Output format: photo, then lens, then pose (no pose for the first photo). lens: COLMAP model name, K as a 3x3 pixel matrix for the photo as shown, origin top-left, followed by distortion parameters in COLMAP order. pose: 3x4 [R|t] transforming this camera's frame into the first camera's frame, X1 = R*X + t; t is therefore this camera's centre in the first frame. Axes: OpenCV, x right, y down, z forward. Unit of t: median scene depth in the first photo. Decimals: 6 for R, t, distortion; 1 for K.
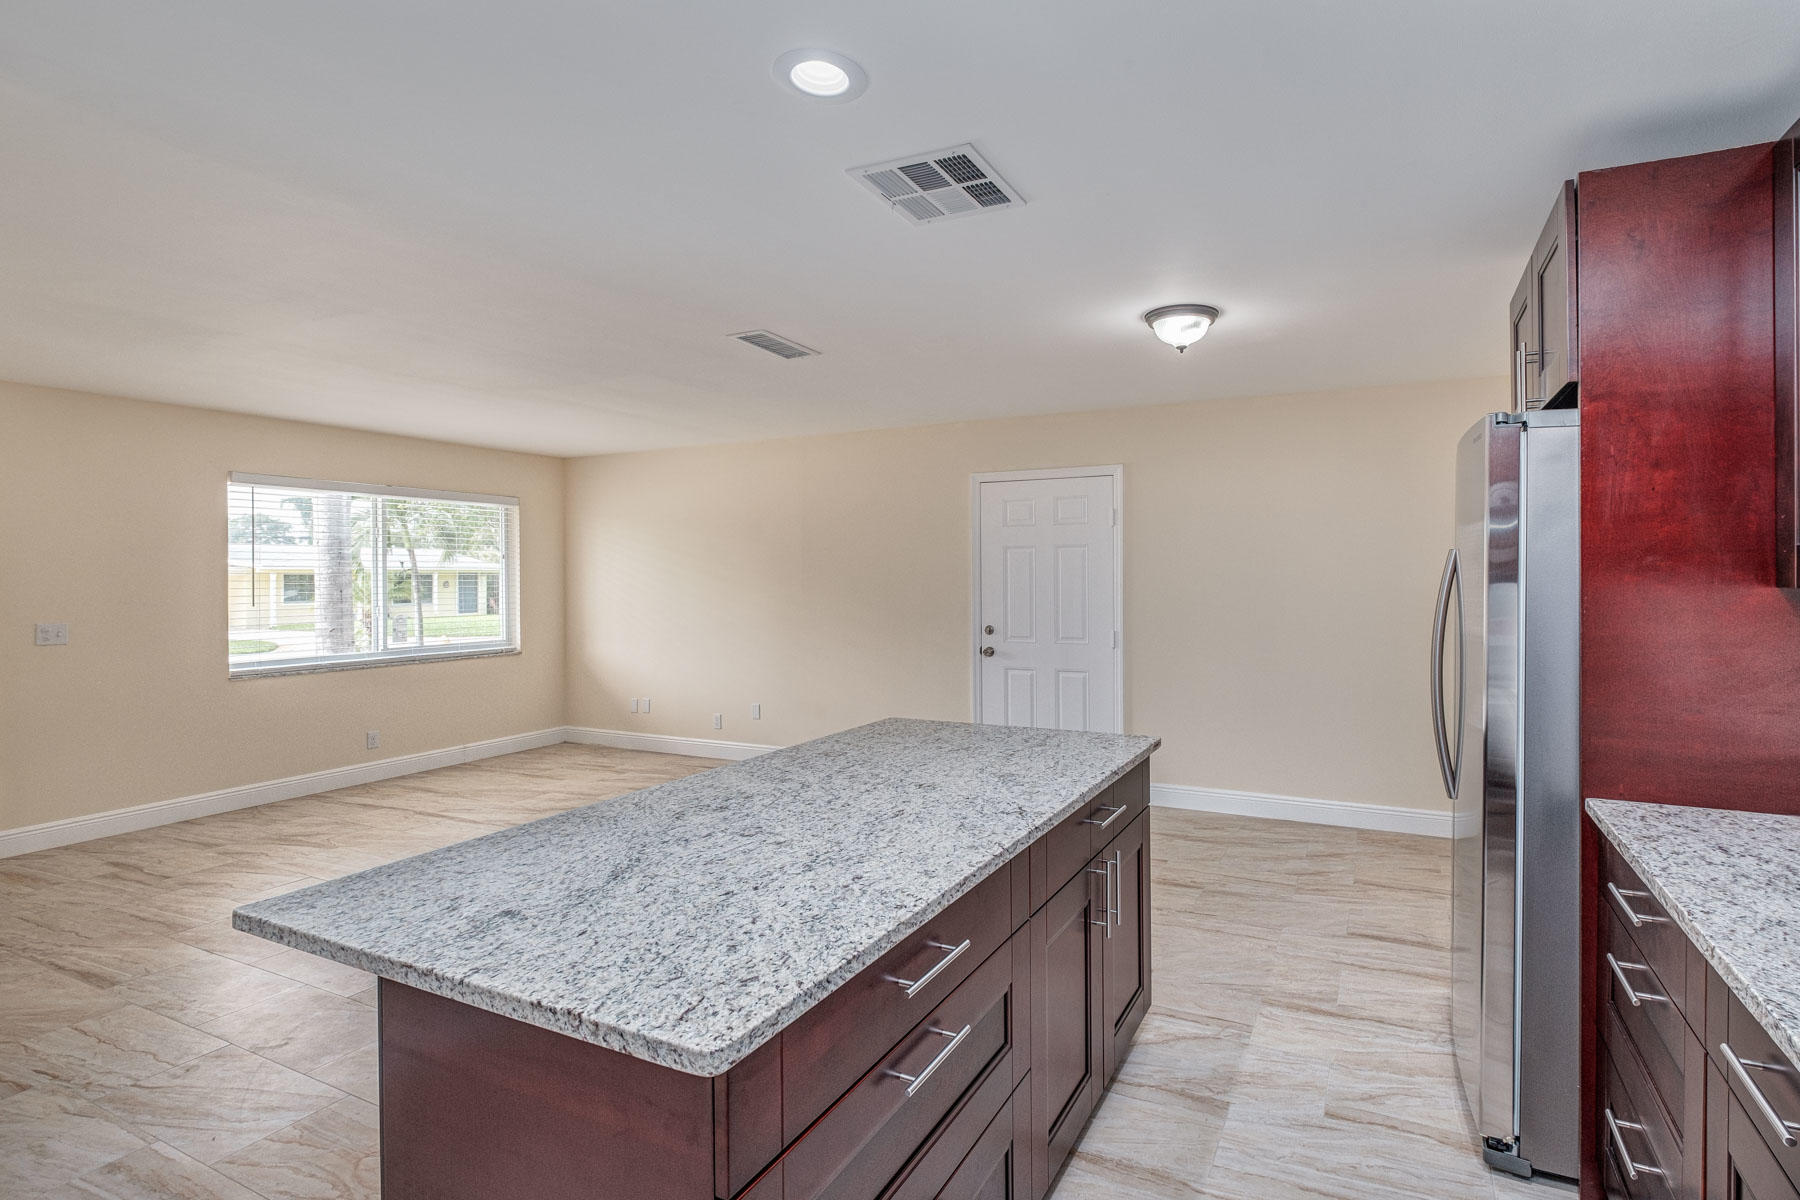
lens RADIAL K [[851.4, 0, 1015.3], [0, 851.4, 574.3], [0, 0, 1]] dist [-0.004218, -0.000471]
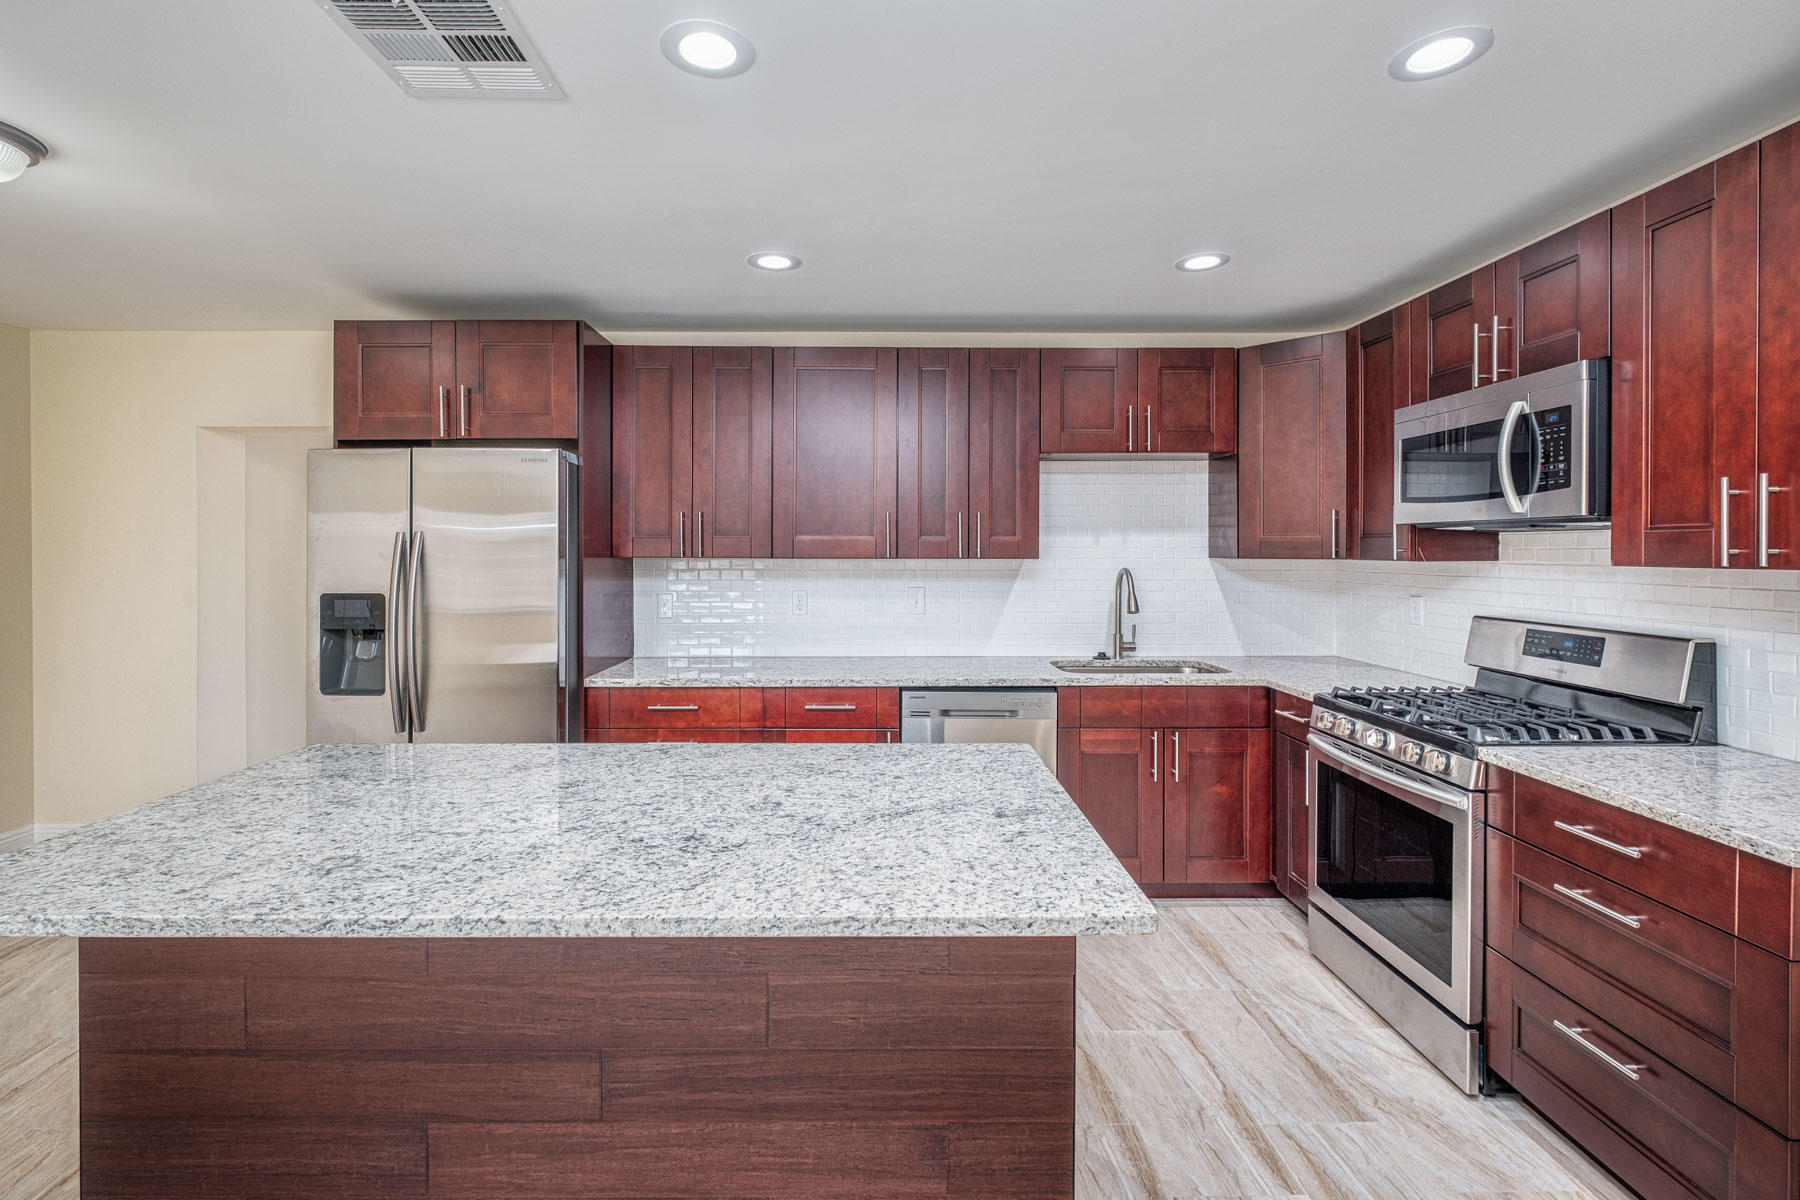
lens RADIAL K [[805.6, 0, 897.8], [0, 805.6, 546.1], [0, 0, 1]] dist [-0.000306, -0.000503]
pose [[-0.438972, 0.007626, 0.898469, -1.505538], [0.002061, 0.999970, -0.007480, 0.002051], [-0.898499, -0.001431, -0.438974, 1.551405]]
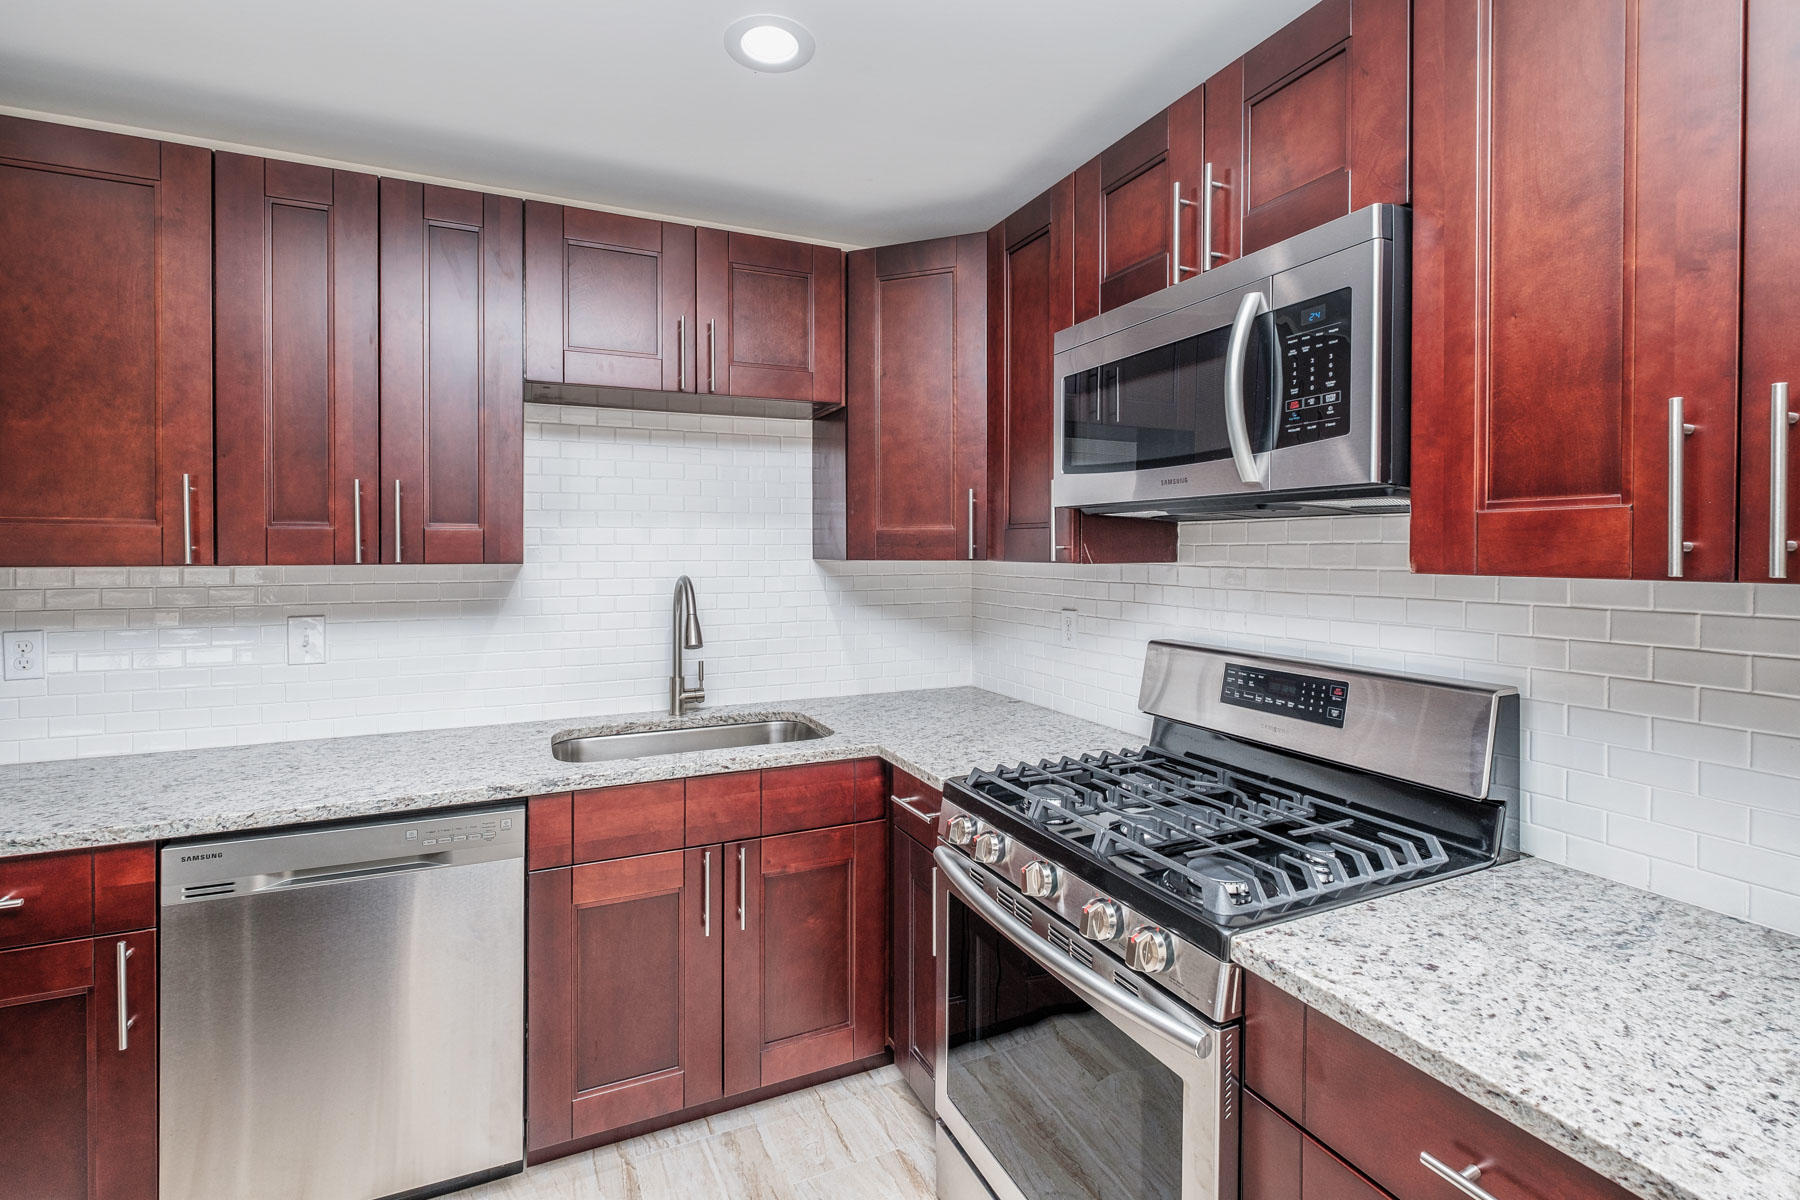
lens RADIAL K [[796.2, 0, 874.5], [0, 796.2, 550.7], [0, 0, 1]] dist [0.002642, 0.000081]
pose [[-0.742832, 0.003215, 0.669470, -0.871639], [0.004677, 0.999989, 0.000387, 0.003892], [-0.669461, 0.003419, -0.742839, 0.684532]]
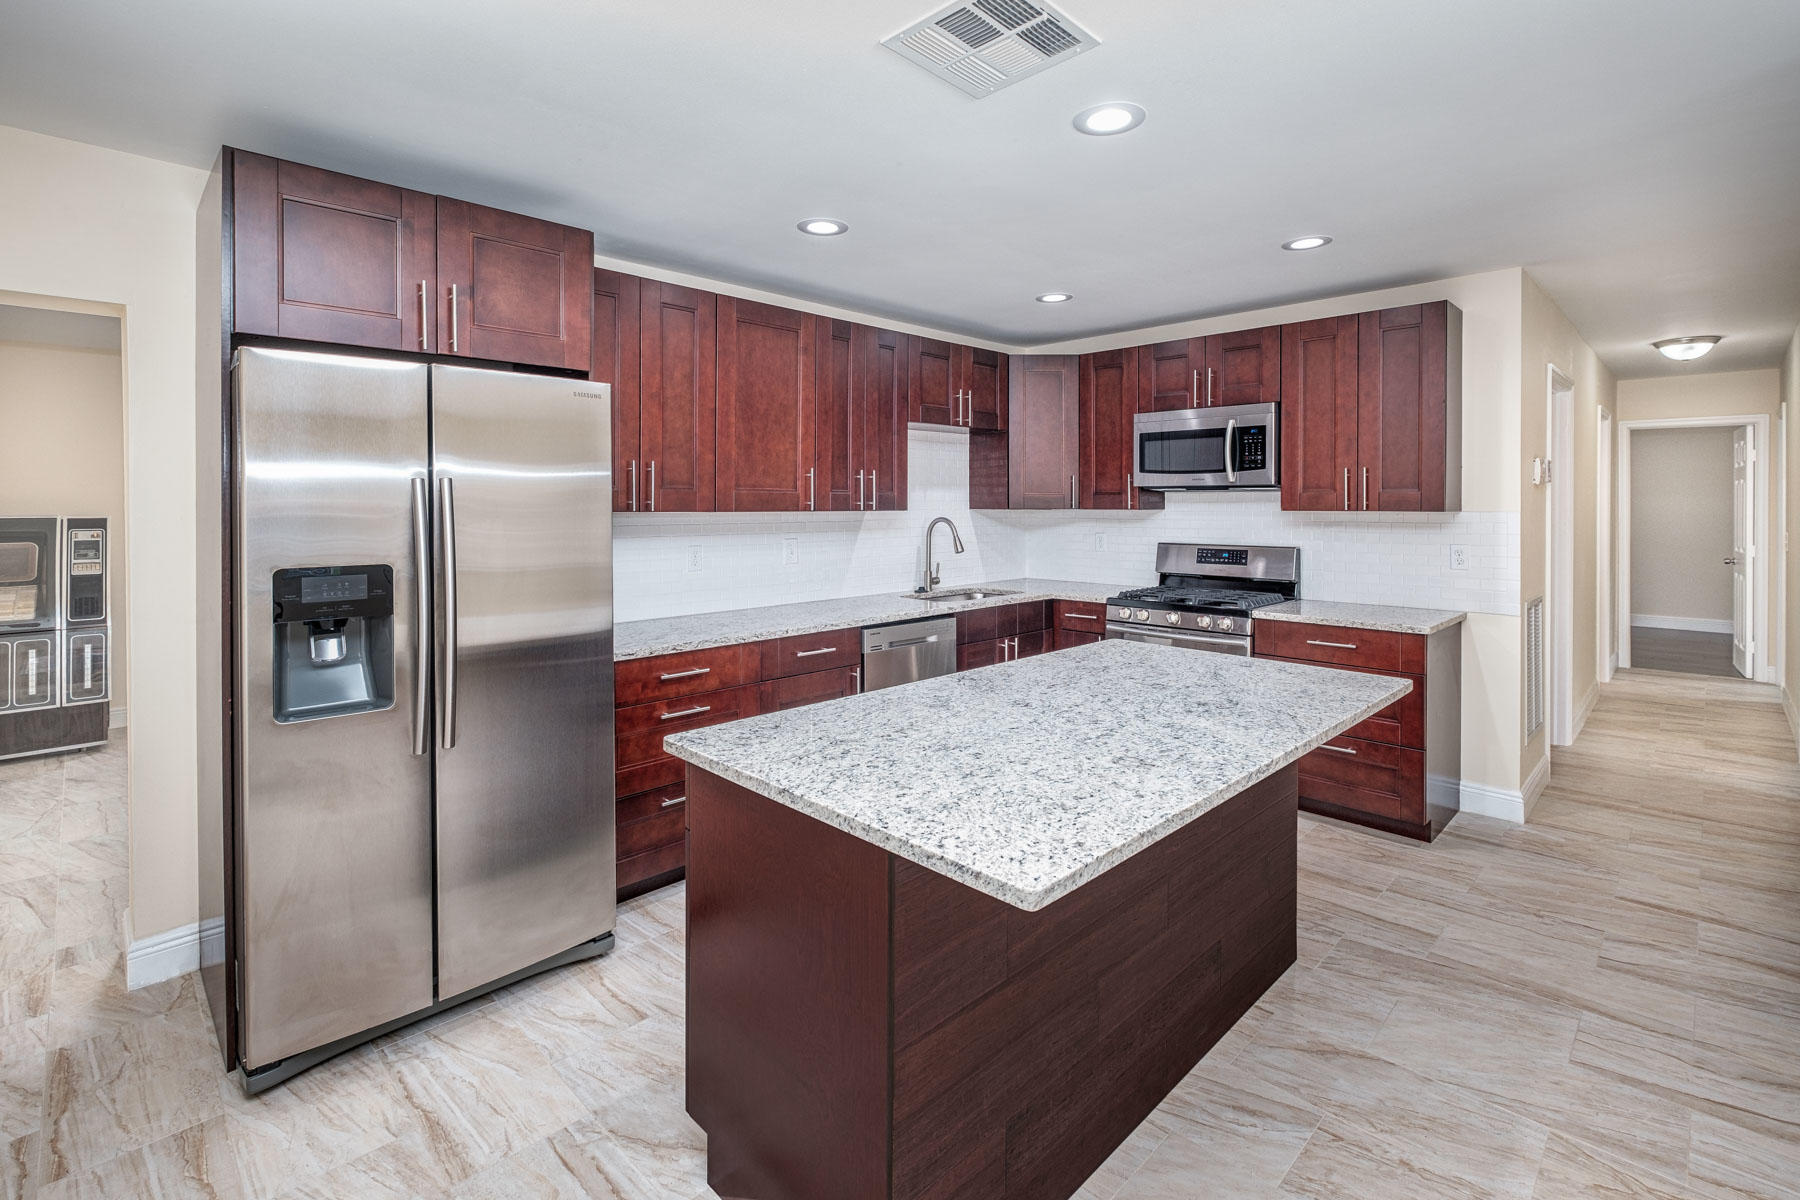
lens RADIAL K [[811.6, 0, 908.9], [0, 811.6, 507.1], [0, 0, 1]] dist [-0.001895, 0.000093]
pose [[-0.940883, 0.002726, 0.338721, -0.452585], [0.004440, 0.999981, 0.004285, -0.001229], [-0.338703, 0.005536, -0.940877, 2.914058]]
